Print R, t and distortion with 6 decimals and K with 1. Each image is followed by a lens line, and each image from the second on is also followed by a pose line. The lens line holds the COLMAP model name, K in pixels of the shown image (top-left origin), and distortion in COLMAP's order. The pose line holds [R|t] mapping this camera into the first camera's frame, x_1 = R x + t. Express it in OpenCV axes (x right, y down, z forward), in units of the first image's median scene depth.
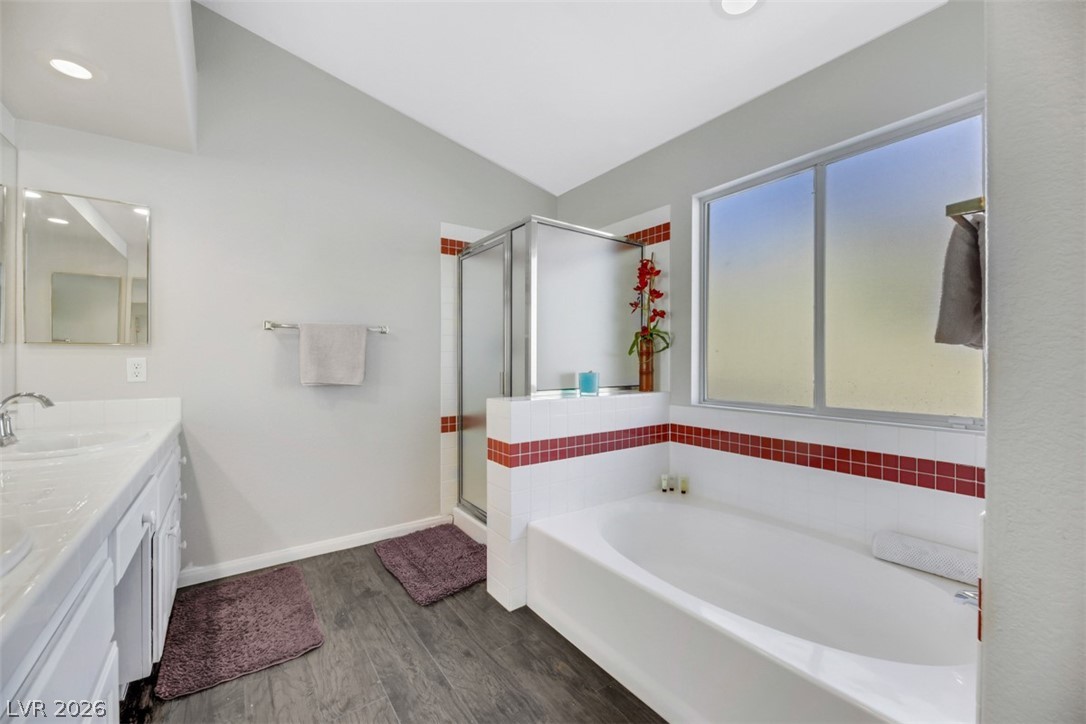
lens RADIAL K [[441.4, 0, 536.4], [0, 441.4, 364.0], [0, 0, 1]] dist [-0.000853, -0.000602]
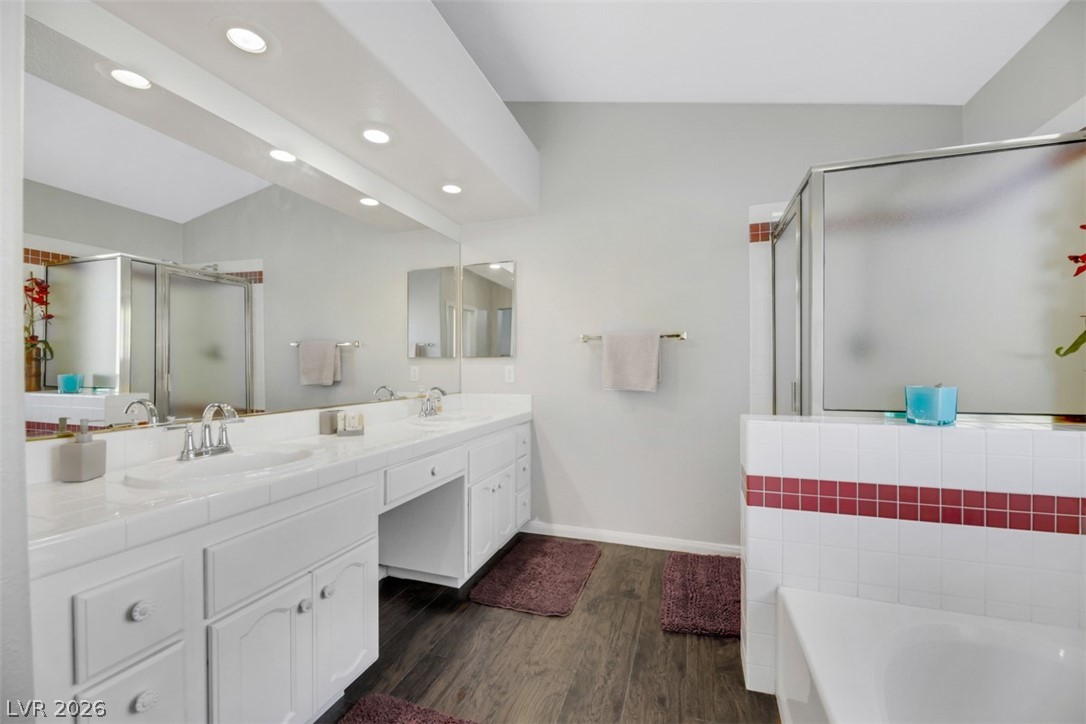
lens RADIAL K [[441.4, 0, 536.4], [0, 441.4, 364.0], [0, 0, 1]] dist [-0.000853, -0.000602]
pose [[0.574988, -0.007003, -0.818132, 0.351861], [0.000138, 0.999964, -0.008462, -0.008362], [0.818162, 0.004753, 0.574968, 0.233264]]
